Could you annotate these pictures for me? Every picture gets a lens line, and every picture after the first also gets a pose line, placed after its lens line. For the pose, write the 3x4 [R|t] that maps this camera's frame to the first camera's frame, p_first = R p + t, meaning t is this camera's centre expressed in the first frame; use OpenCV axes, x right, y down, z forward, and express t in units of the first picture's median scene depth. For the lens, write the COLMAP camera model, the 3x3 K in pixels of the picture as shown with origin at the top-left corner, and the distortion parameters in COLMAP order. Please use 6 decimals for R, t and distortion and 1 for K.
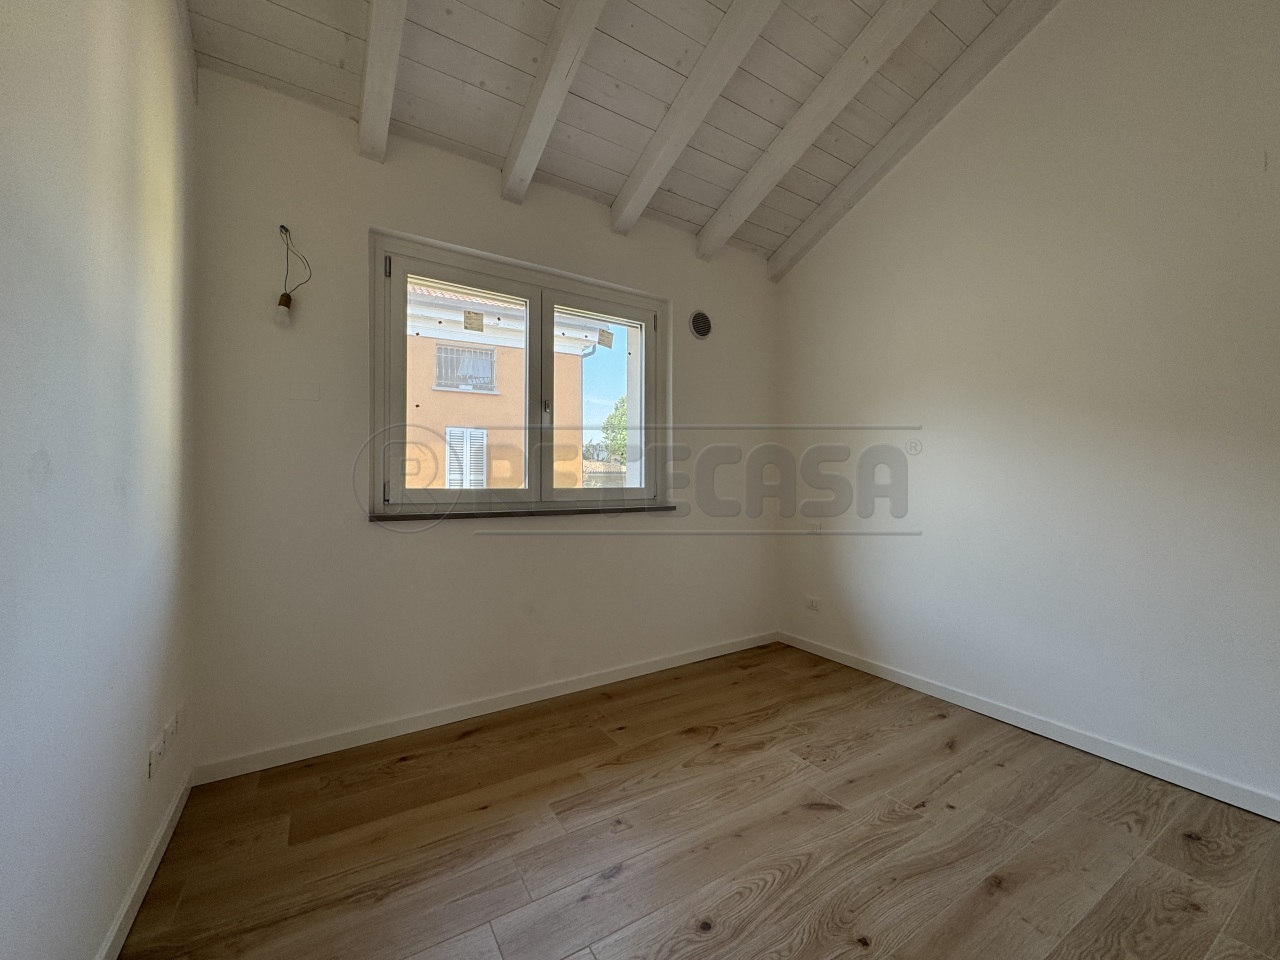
lens RADIAL K [[510.3, 0, 639.8], [0, 510.3, 477.3], [0, 0, 1]] dist [-0.001301, 0.000276]
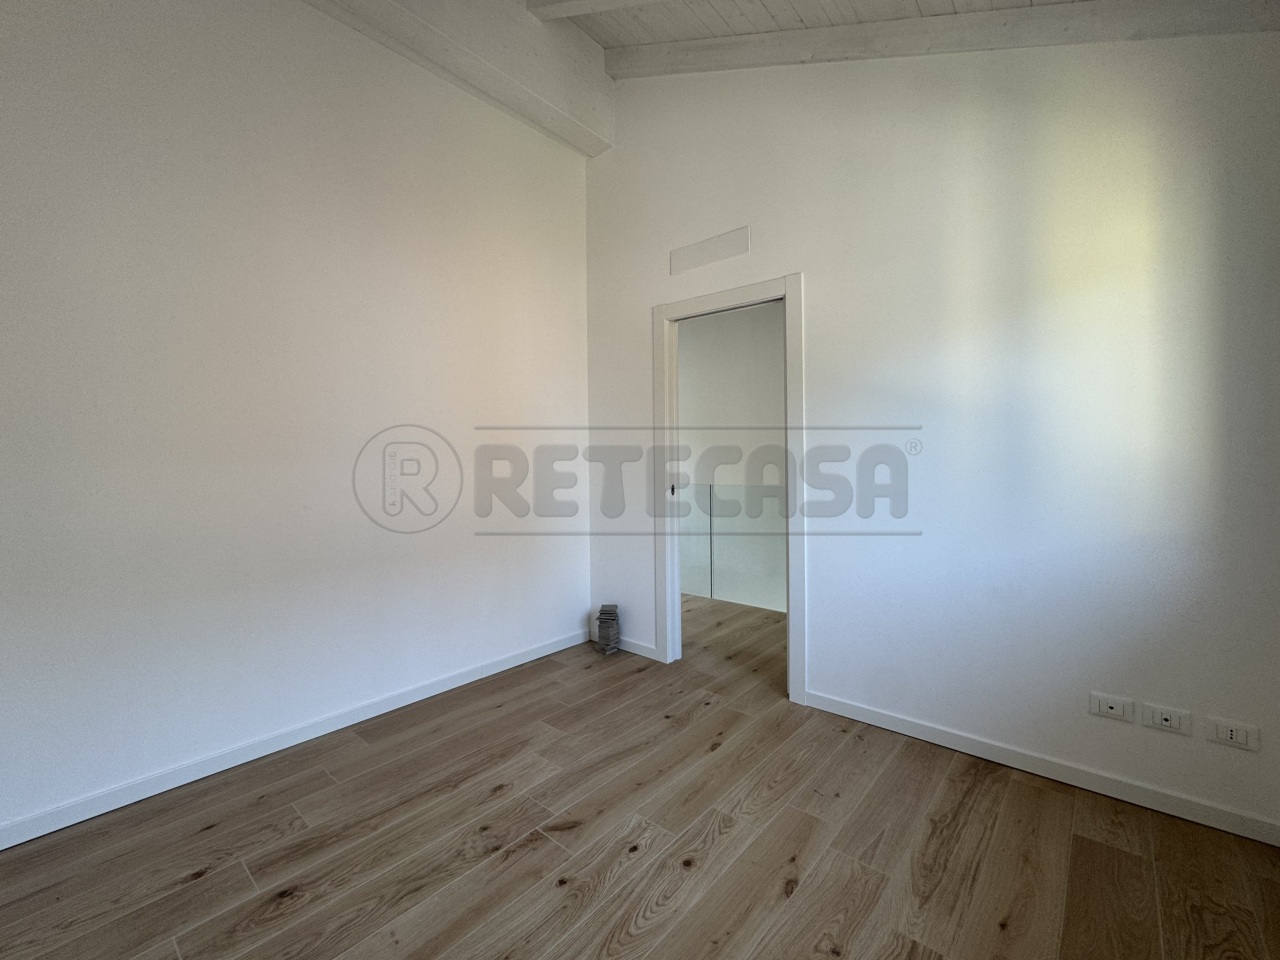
lens RADIAL K [[510.3, 0, 639.8], [0, 510.3, 477.3], [0, 0, 1]] dist [-0.001301, 0.000276]
pose [[-0.951413, 0.023026, -0.307055, 0.552956], [0.014788, 0.999466, 0.029129, -0.072884], [0.307562, 0.023173, -0.951246, 1.971005]]
